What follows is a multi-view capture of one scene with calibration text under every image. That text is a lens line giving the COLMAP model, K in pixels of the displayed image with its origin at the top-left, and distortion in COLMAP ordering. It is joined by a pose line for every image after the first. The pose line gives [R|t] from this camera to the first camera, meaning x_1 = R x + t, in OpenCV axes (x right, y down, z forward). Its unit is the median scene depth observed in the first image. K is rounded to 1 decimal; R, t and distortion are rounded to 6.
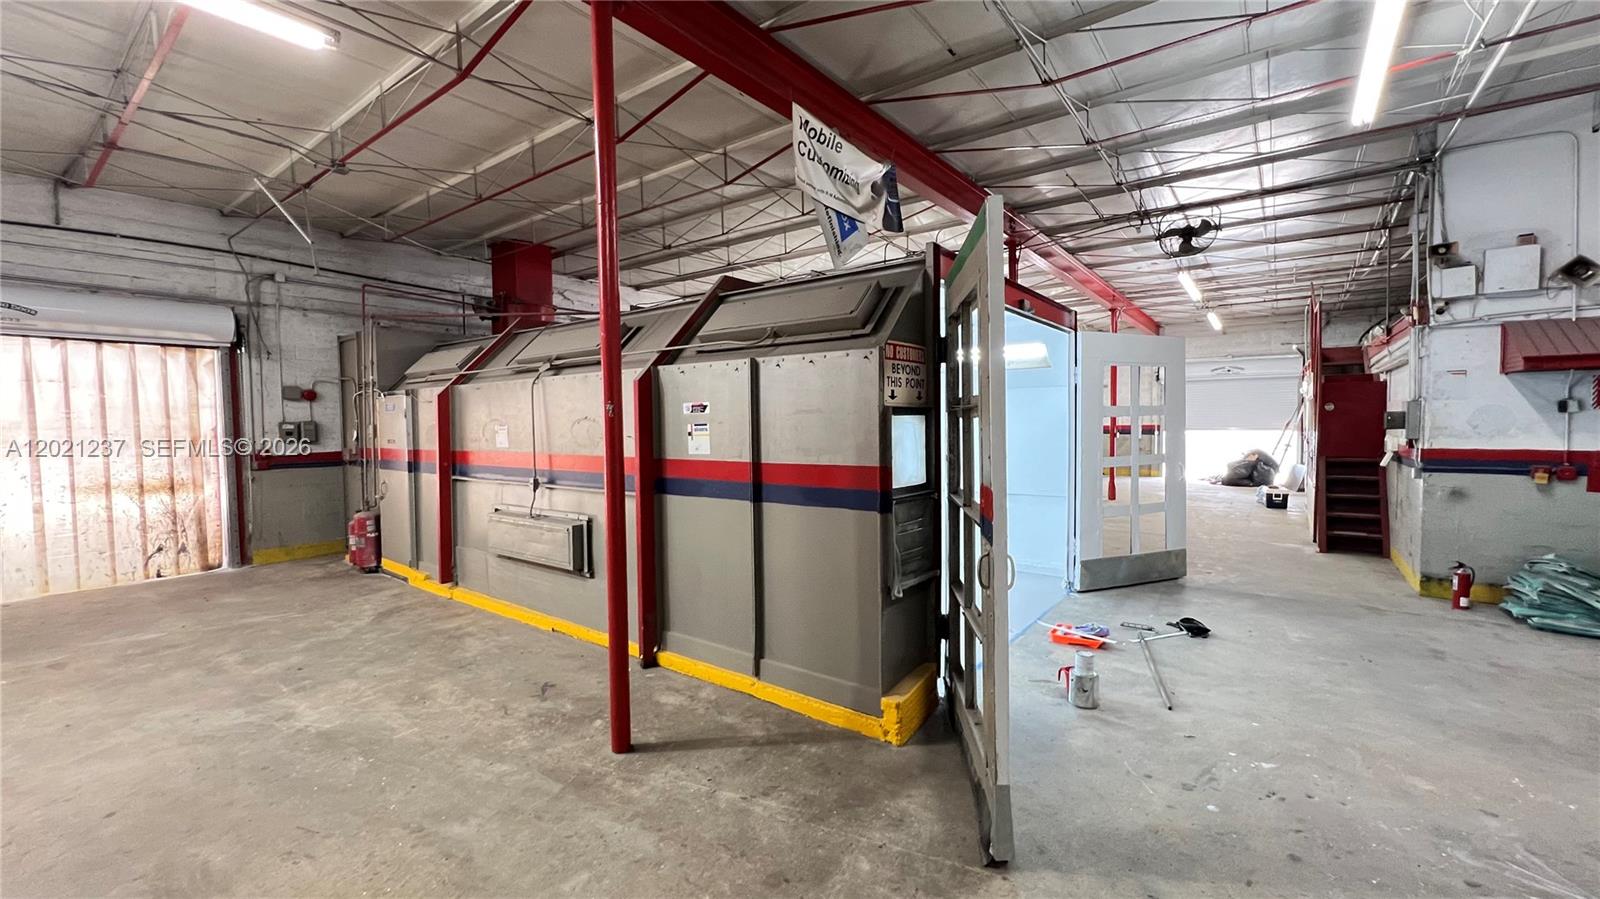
lens RADIAL K [[641.5, 0, 795.8], [0, 641.5, 445.1], [0, 0, 1]] dist [-0.003539, 0.001567]
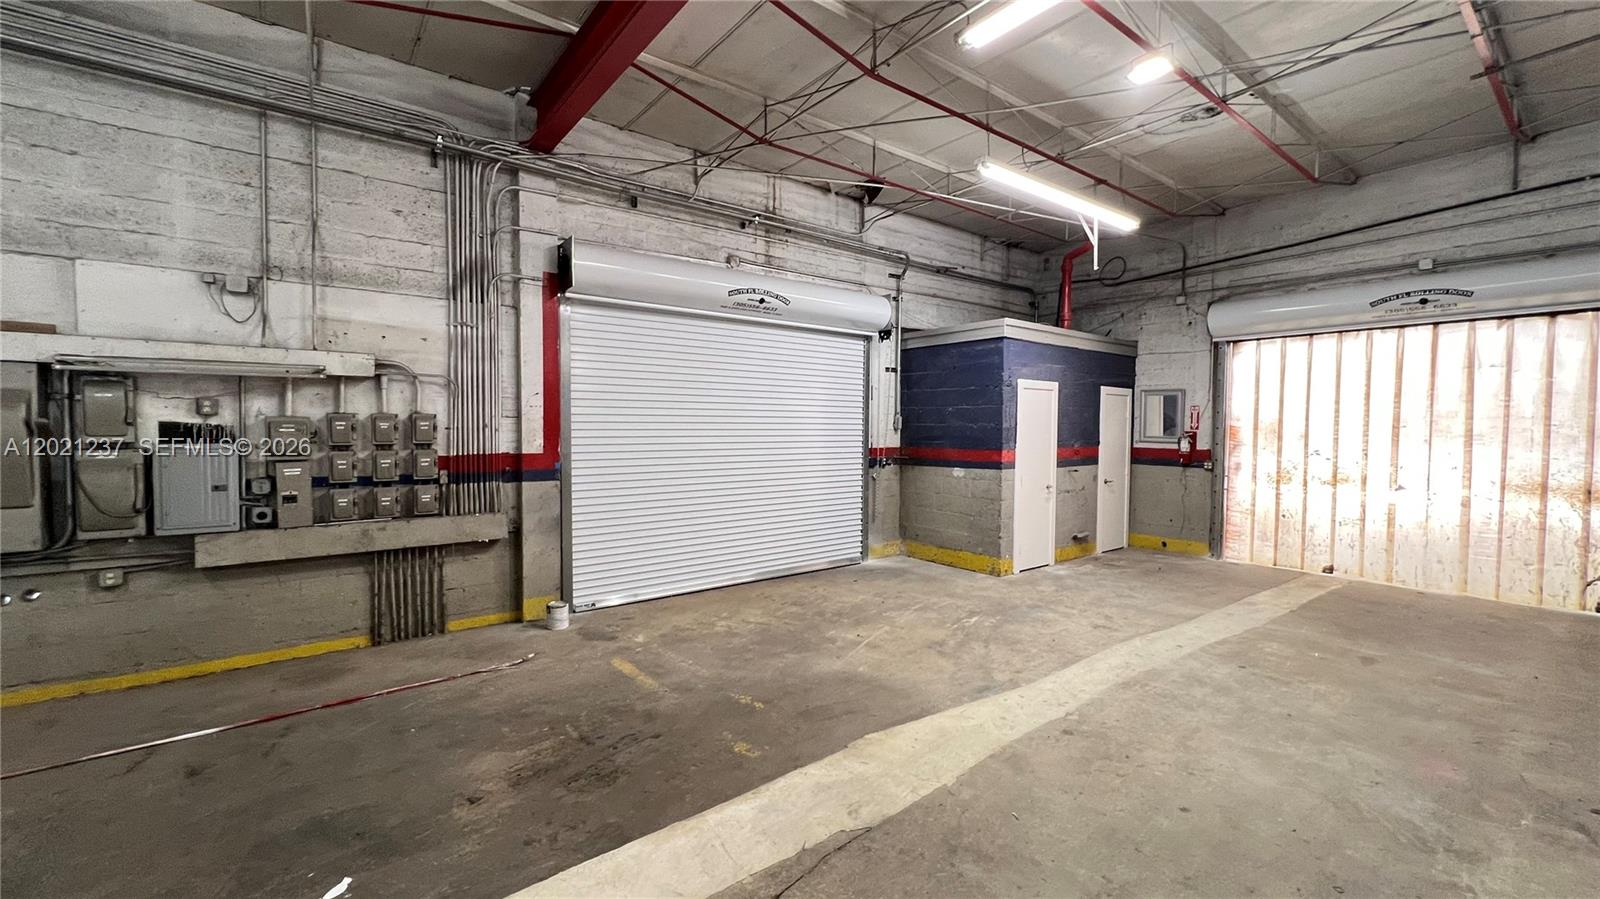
lens RADIAL K [[641.5, 0, 798.7], [0, 641.5, 449.4], [0, 0, 1]] dist [-0.003539, 0.001567]
pose [[-0.262235, 0.046023, -0.963906, -0.013639], [-0.040709, 0.997445, 0.058700, 0.005598], [0.964145, 0.054633, -0.259691, 0.292708]]
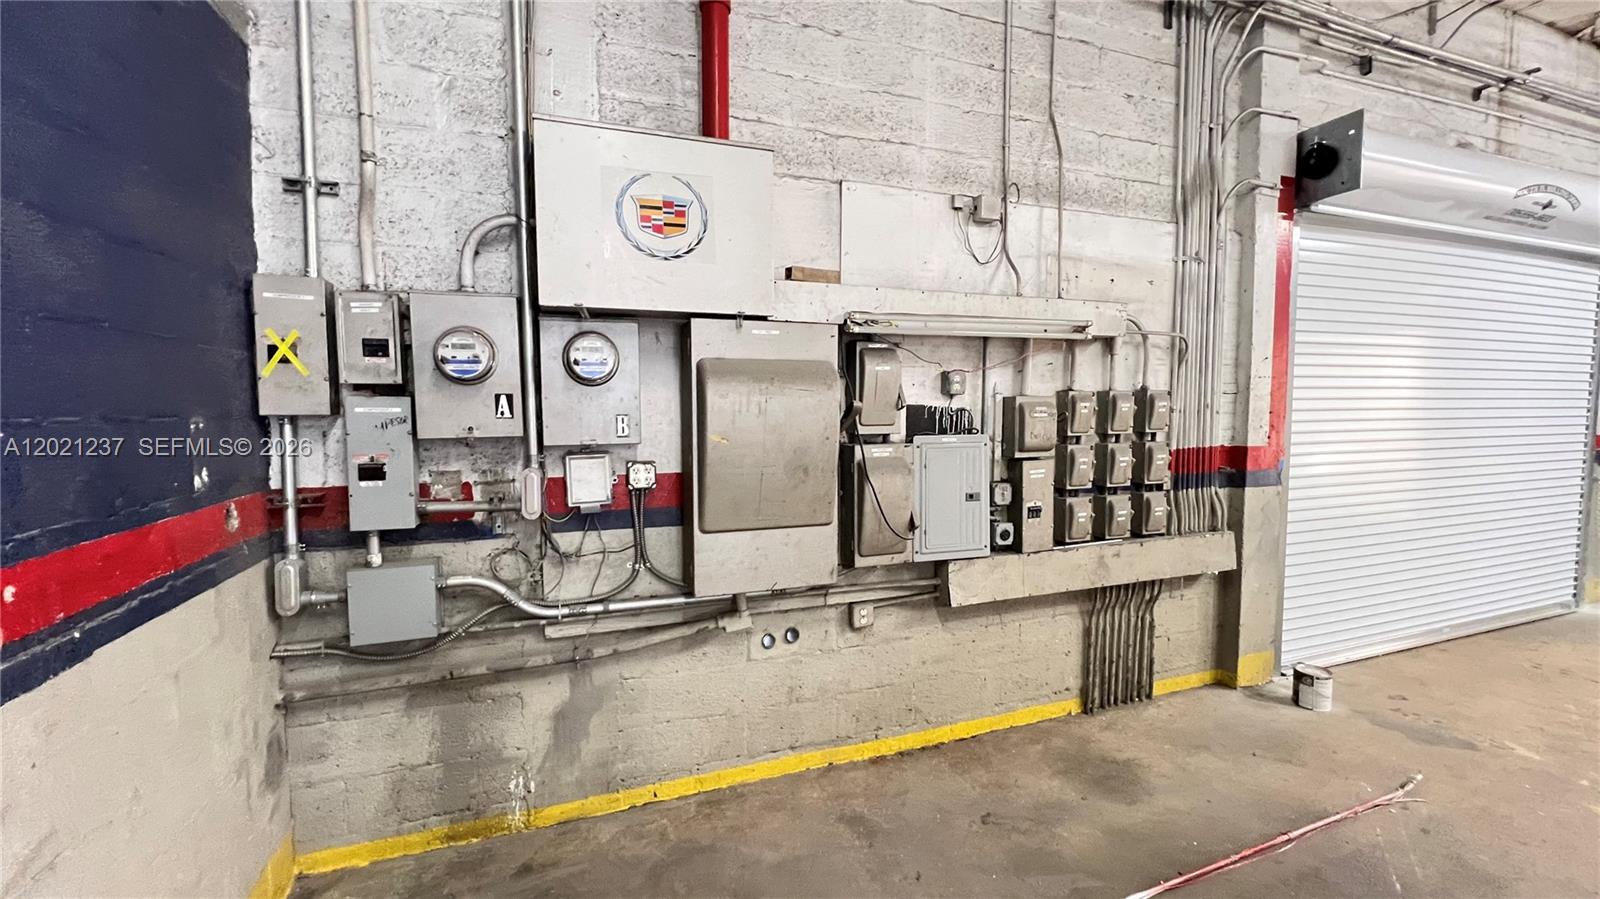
lens RADIAL K [[637.8, 0, 794.7], [0, 637.8, 447.6], [0, 0, 1]] dist [-0.000868, -0.000278]
pose [[-0.542747, 0.070032, -0.836972, -0.027690], [-0.022322, 0.994963, 0.097726, 0.027901], [0.839600, 0.071723, -0.538450, -0.273205]]
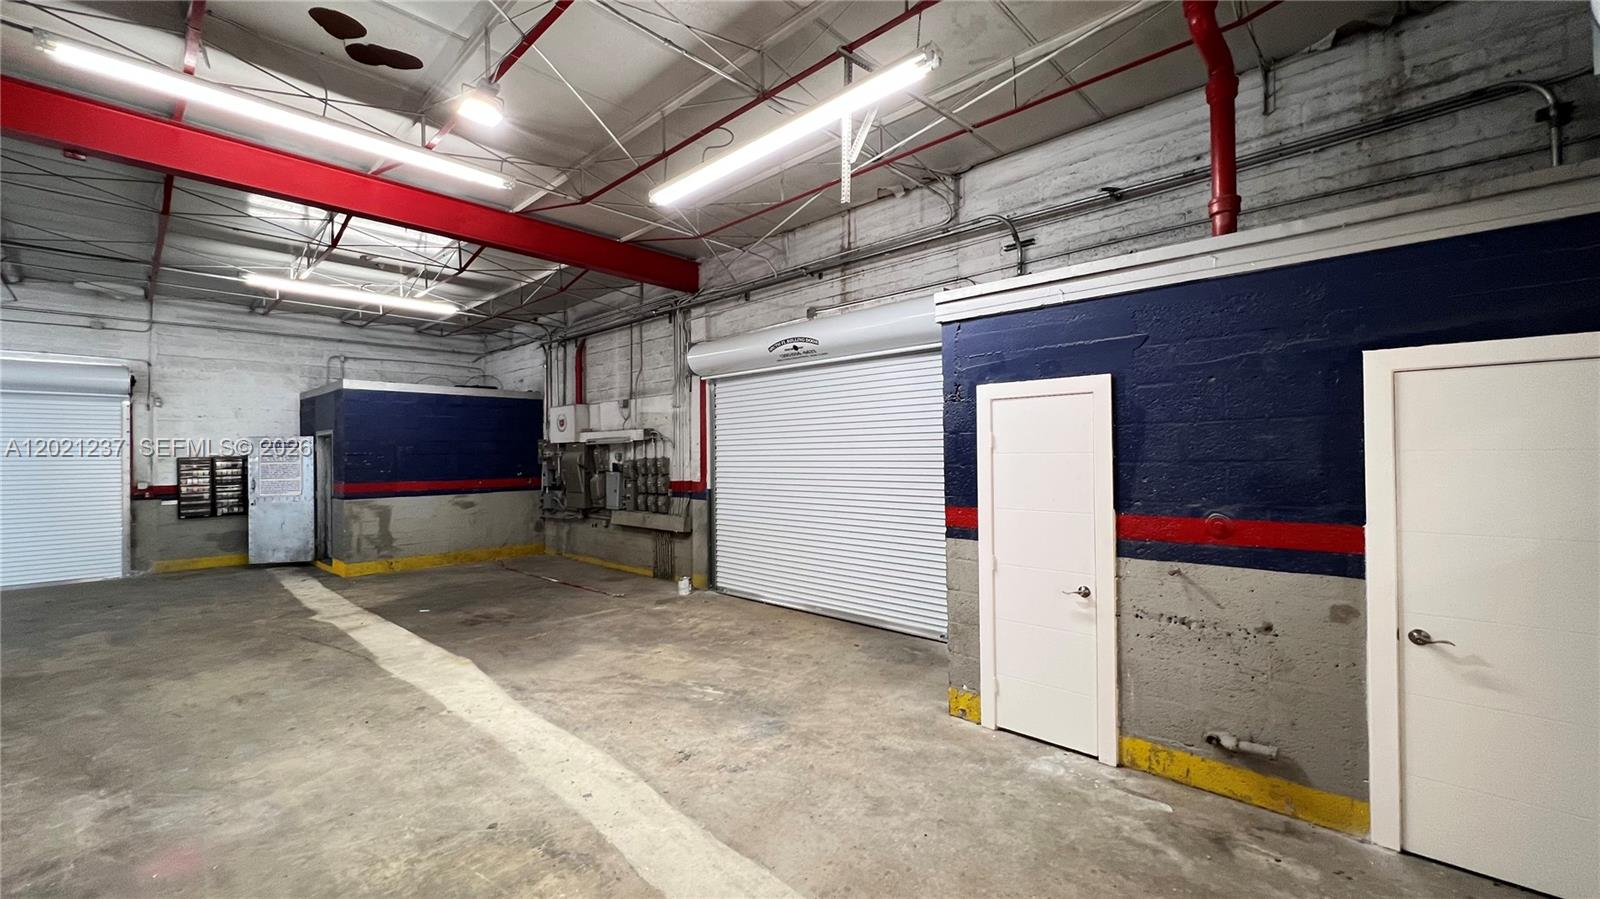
lens RADIAL K [[637.8, 0, 793.4], [0, 637.8, 448.1], [0, 0, 1]] dist [-0.000868, -0.000278]
pose [[-0.993251, 0.023381, 0.113605, -1.031987], [0.026528, 0.999303, 0.026270, -0.023113], [-0.112912, 0.029106, -0.993179, 0.992017]]
